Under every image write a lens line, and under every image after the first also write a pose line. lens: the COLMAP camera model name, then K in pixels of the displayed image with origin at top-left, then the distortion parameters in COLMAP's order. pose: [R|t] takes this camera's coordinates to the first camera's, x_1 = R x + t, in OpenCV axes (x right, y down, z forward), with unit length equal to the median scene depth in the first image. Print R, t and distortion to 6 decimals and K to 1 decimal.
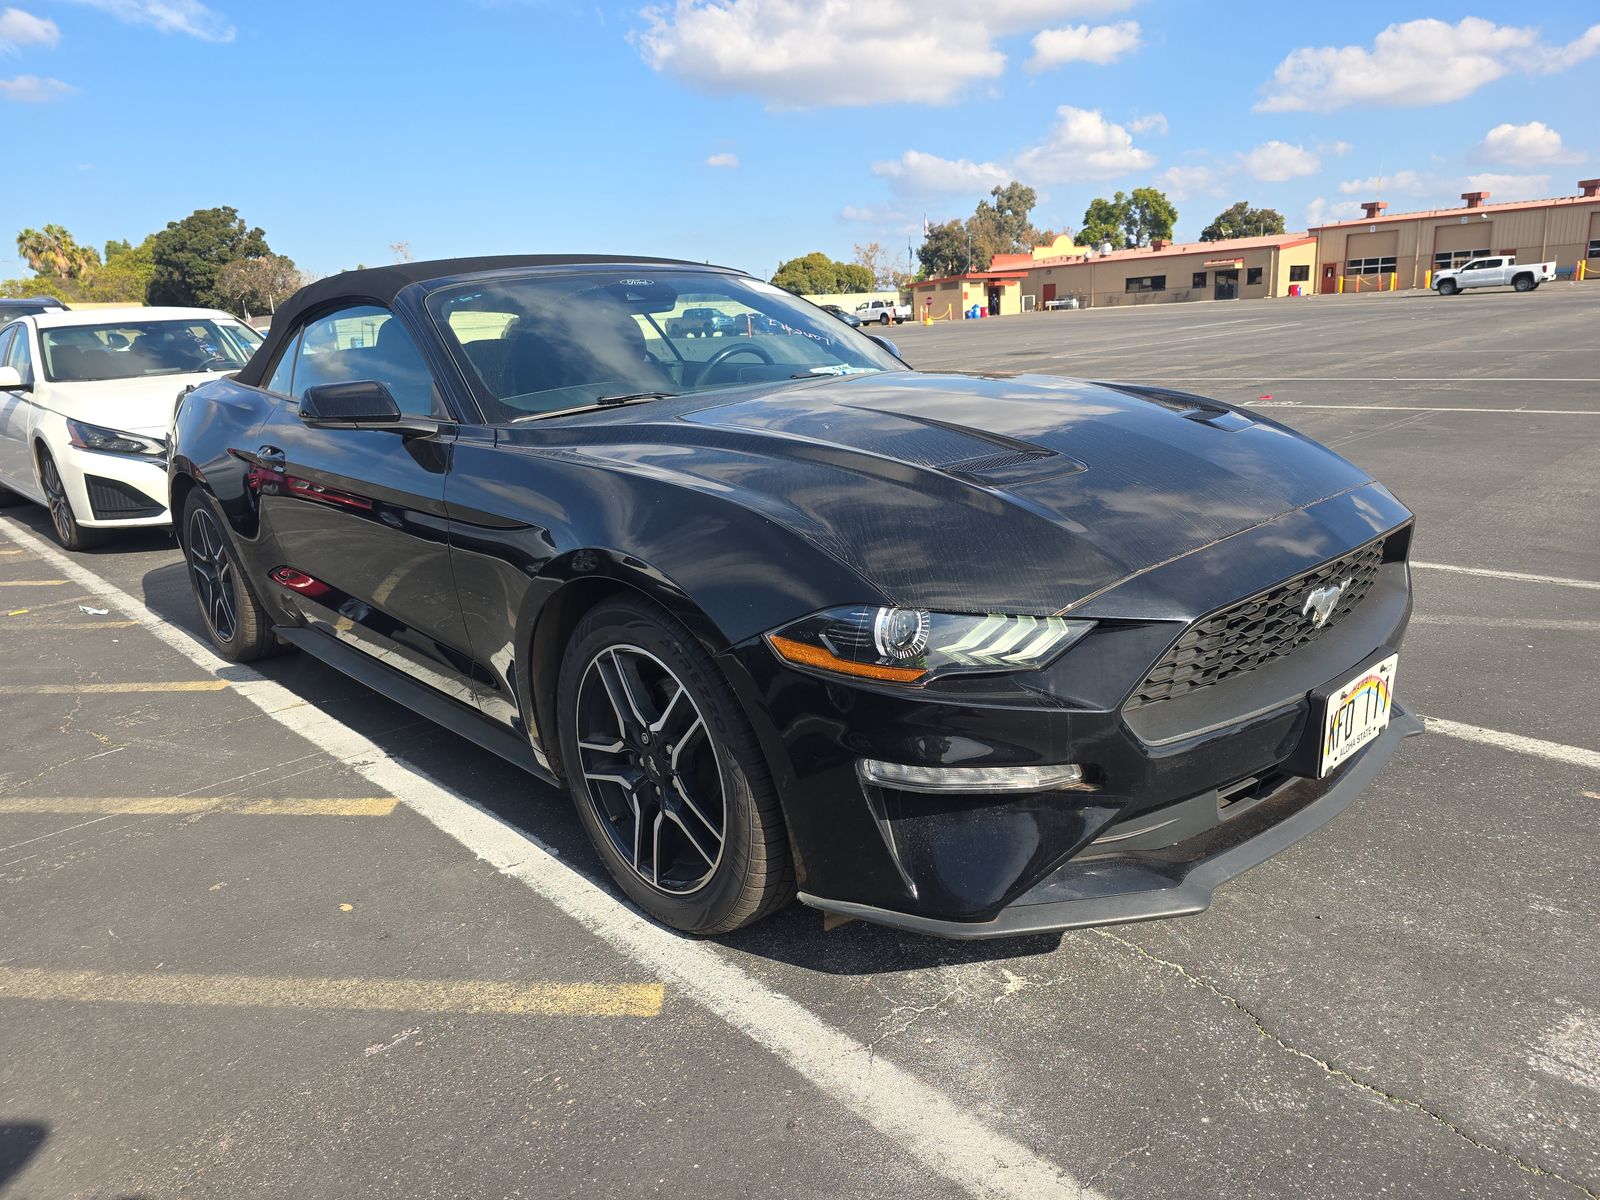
lens RADIAL K [[1097.4, 0, 800.0], [0, 1097.4, 600.0], [0, 0, 1]] dist [0.026108, -0.038492]
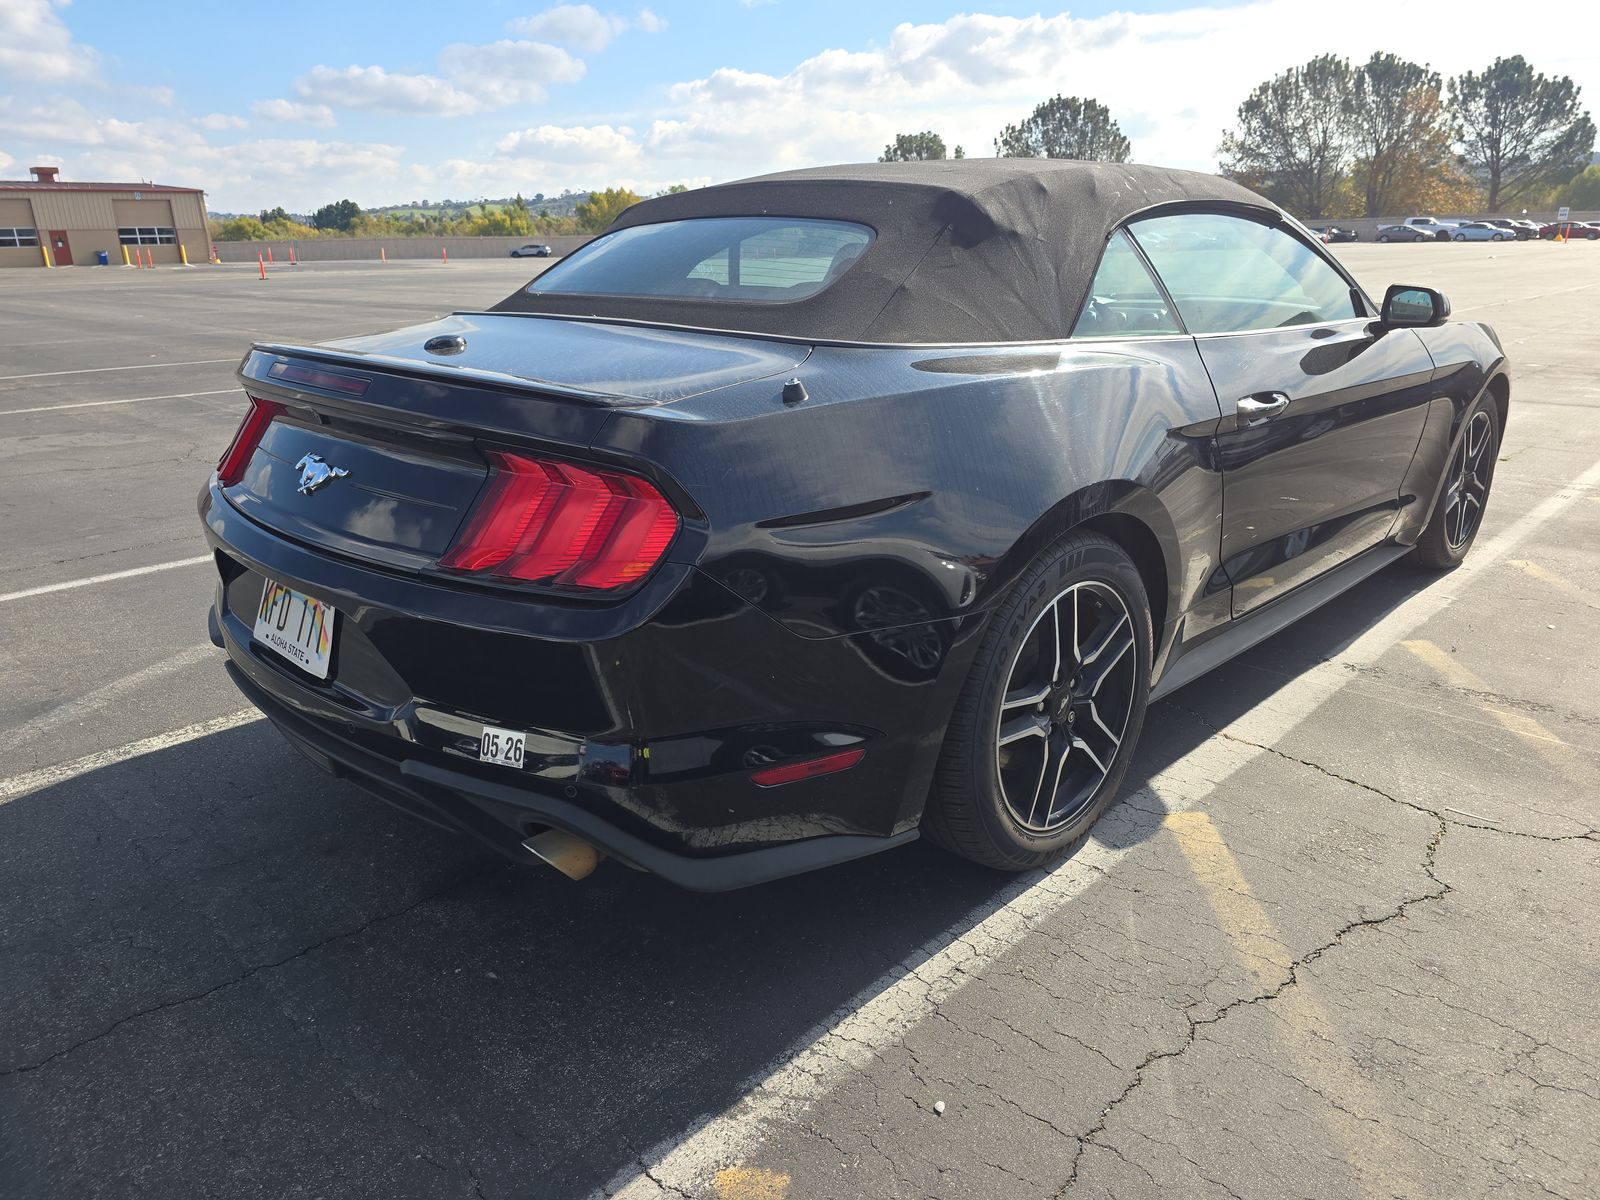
lens RADIAL K [[1080.4, 0, 800.2], [0, 1080.4, 594.0], [0, 0, 1]] dist [0.026325, -0.030685]
pose [[-0.053292, -0.260803, 0.963920, -1.136952], [0.260672, 0.928189, 0.265547, -0.280627], [-0.963955, 0.265419, 0.018519, 1.229525]]
